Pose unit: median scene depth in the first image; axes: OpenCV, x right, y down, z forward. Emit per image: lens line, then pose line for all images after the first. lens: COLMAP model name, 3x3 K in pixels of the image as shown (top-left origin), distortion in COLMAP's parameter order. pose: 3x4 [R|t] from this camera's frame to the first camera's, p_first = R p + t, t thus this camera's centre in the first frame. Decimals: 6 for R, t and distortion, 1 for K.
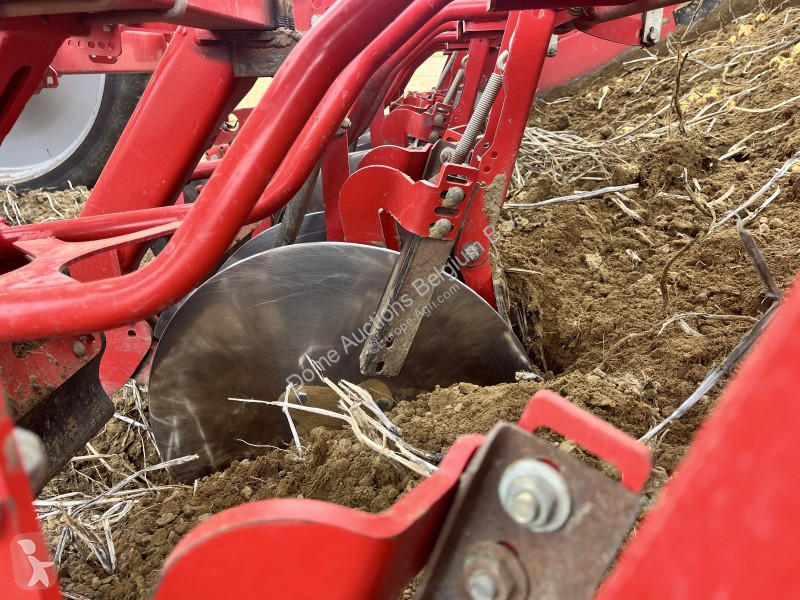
lens RADIAL K [[629.0, 0, 400.0], [0, 629.0, 300.0], [0, 0, 1]] dist [0.025784, -0.003327]
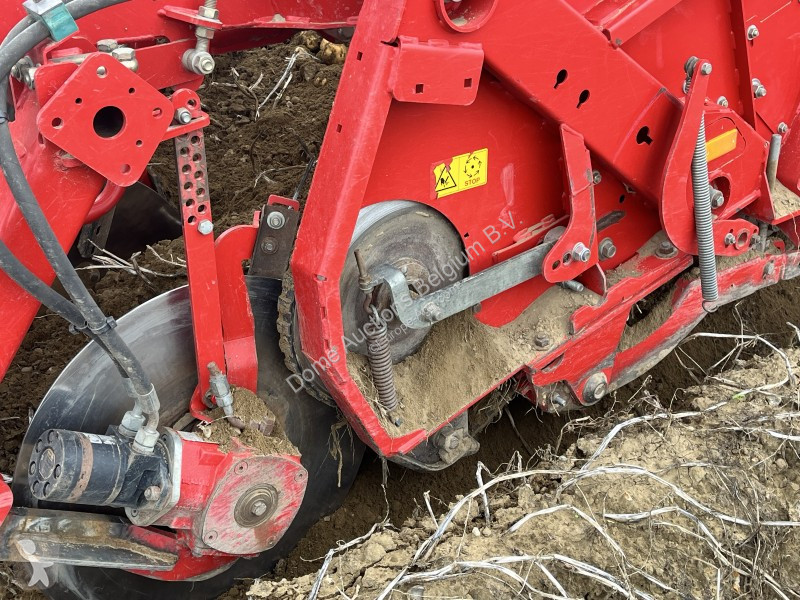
lens RADIAL K [[629.0, 0, 400.0], [0, 629.0, 300.0], [0, 0, 1]] dist [0.025784, -0.003327]
pose [[0.758956, -0.311210, 0.571956, -0.210659], [0.193819, 0.946547, 0.257843, -0.010338], [-0.621626, -0.084836, 0.778706, -0.338862]]
